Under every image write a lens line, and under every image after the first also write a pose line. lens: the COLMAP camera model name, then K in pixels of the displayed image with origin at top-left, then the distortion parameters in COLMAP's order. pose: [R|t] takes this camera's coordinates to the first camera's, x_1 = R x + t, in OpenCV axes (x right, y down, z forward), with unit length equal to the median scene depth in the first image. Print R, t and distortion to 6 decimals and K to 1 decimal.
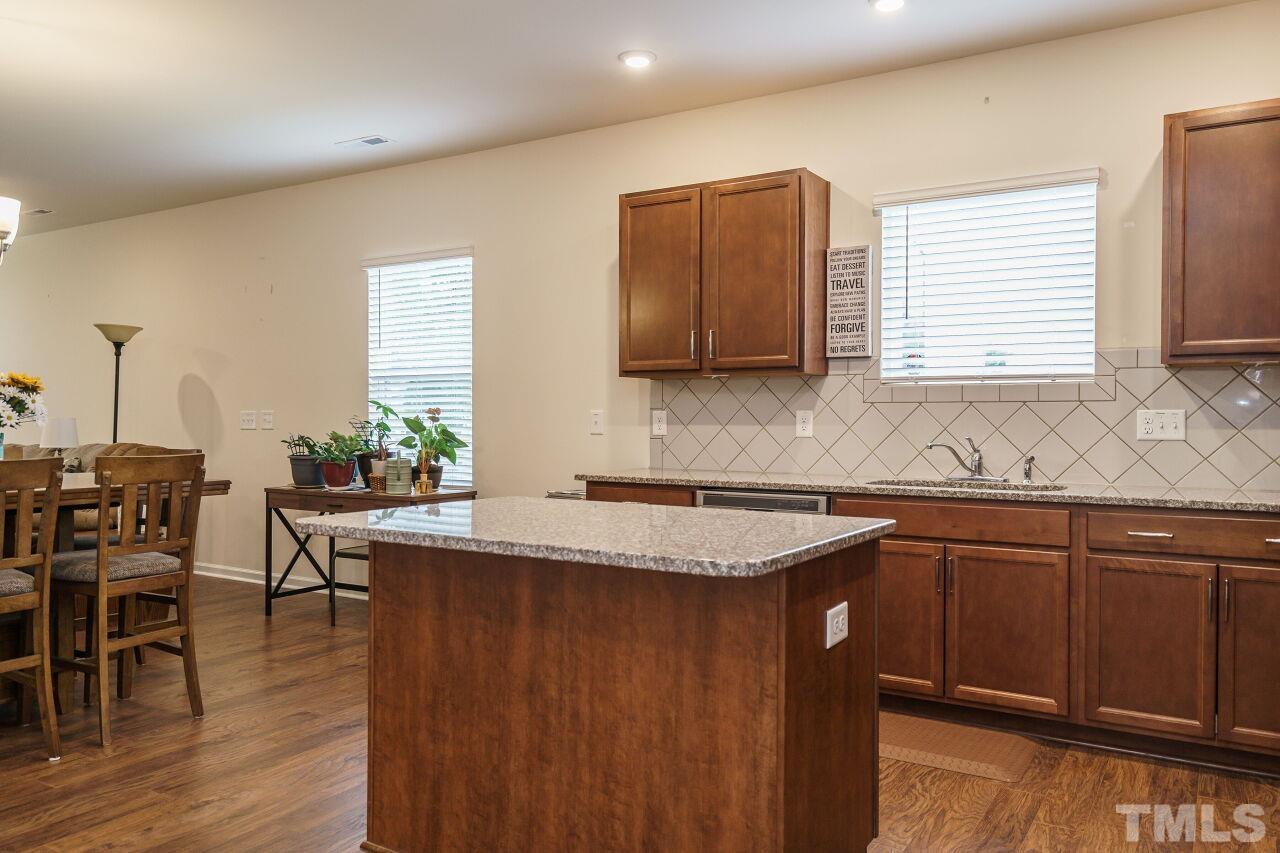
lens RADIAL K [[946.3, 0, 626.5], [0, 946.3, 433.9], [0, 0, 1]] dist [0.004851, -0.002370]
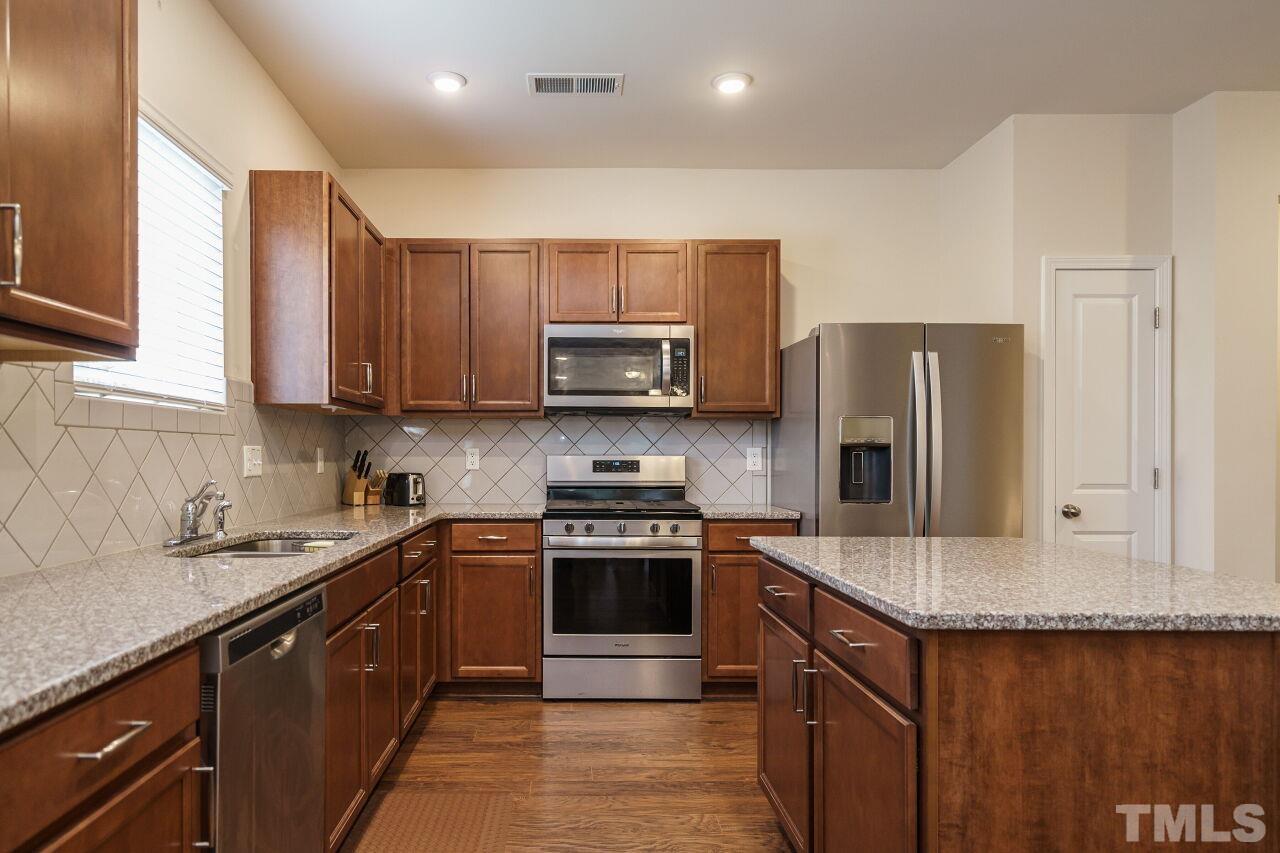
lens RADIAL K [[807.3, 0, 581.9], [0, 807.3, 465.6], [0, 0, 1]] dist [0.008861, 0.002939]
pose [[-0.544658, -0.015025, 0.838524, -0.322613], [0.010473, 0.999640, 0.024714, -0.021705], [-0.838593, 0.022242, -0.544304, 1.150136]]
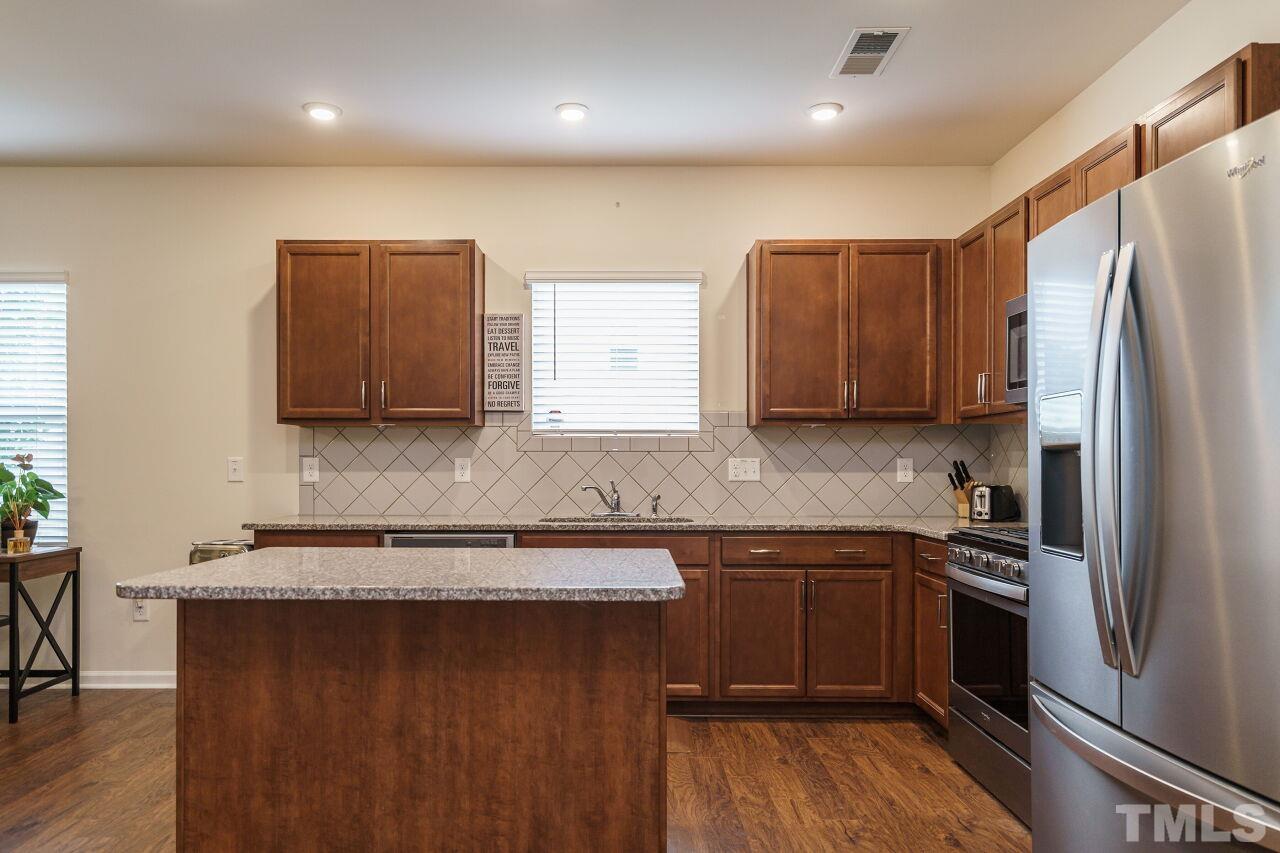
lens RADIAL K [[887.4, 0, 608.4], [0, 887.4, 472.9], [0, 0, 1]] dist [-0.004481, 0.005577]
pose [[0.852039, -0.007794, 0.523421, -0.248164], [0.010417, 0.999944, -0.002067, -0.004189], [-0.523375, 0.007213, 0.852072, 0.035958]]
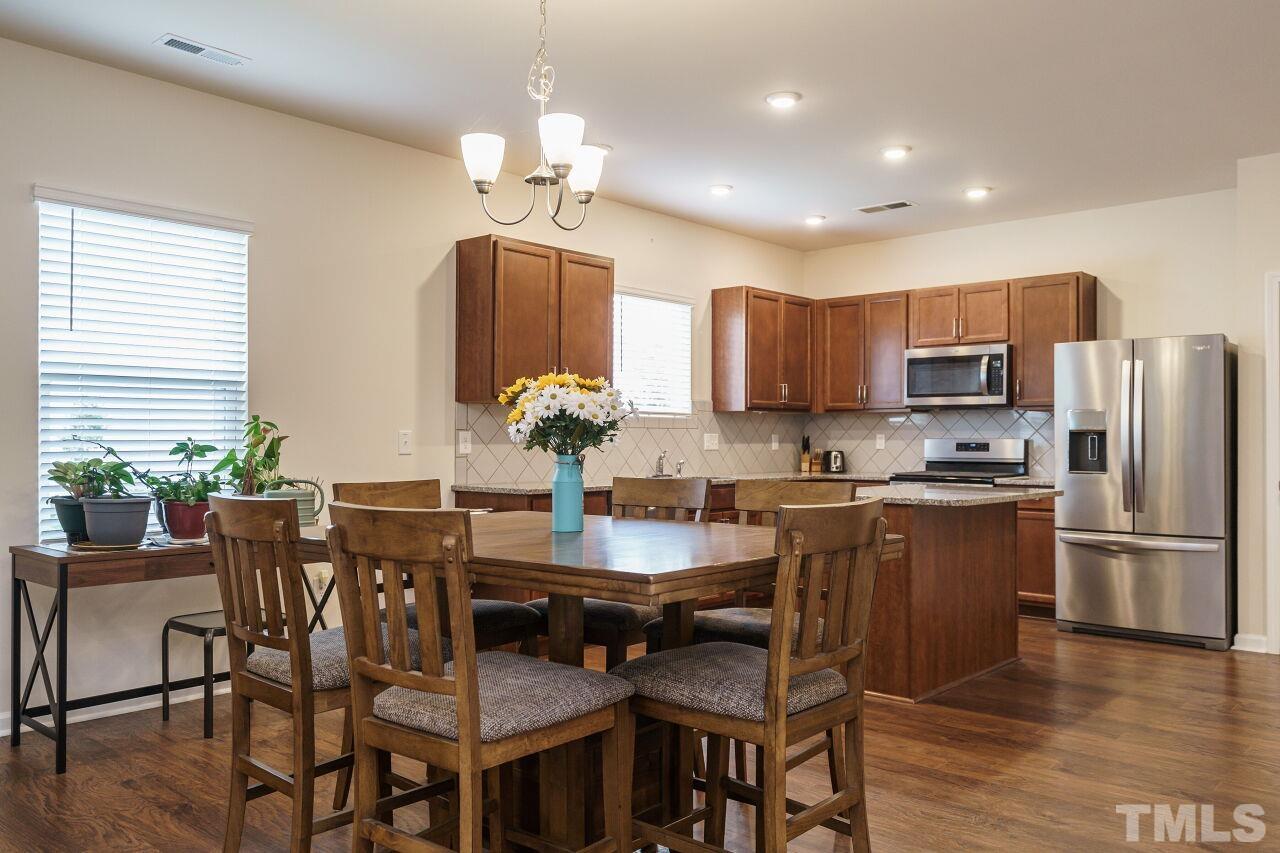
lens RADIAL K [[1011.3, 0, 642.2], [0, 1011.3, 428.0], [0, 0, 1]] dist [-0.002361, 0.004963]
pose [[0.158124, 0.009163, 0.987377, -1.407677], [0.015394, 0.999813, -0.011743, -0.015294], [-0.987299, 0.017057, 0.157953, 0.804031]]
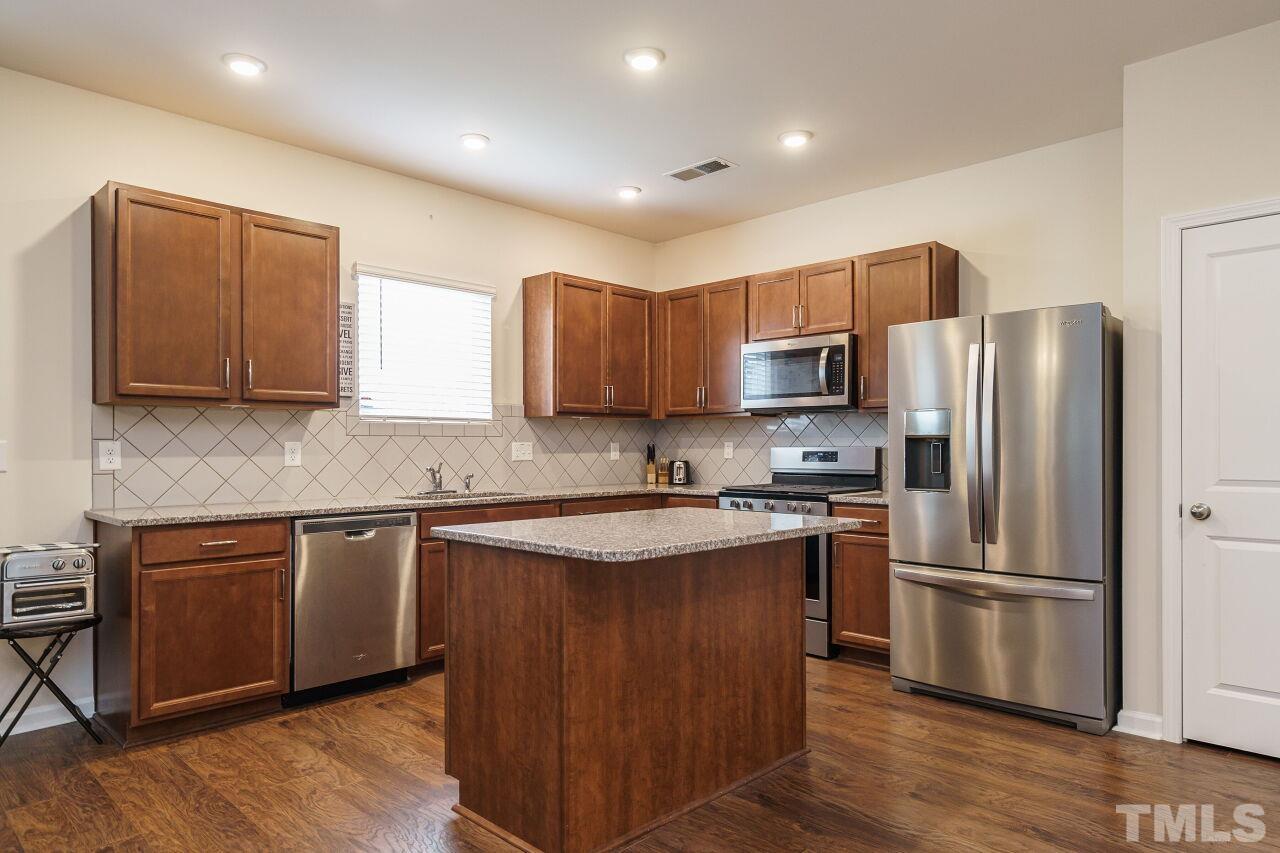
lens RADIAL K [[807.3, 0, 641.4], [0, 807.3, 445.1], [0, 0, 1]] dist [0.008861, 0.002939]
pose [[0.202177, -0.001572, 0.979348, -0.758282], [0.019589, 0.999805, -0.002439, -0.013057], [-0.979153, 0.019677, 0.202169, 0.503296]]
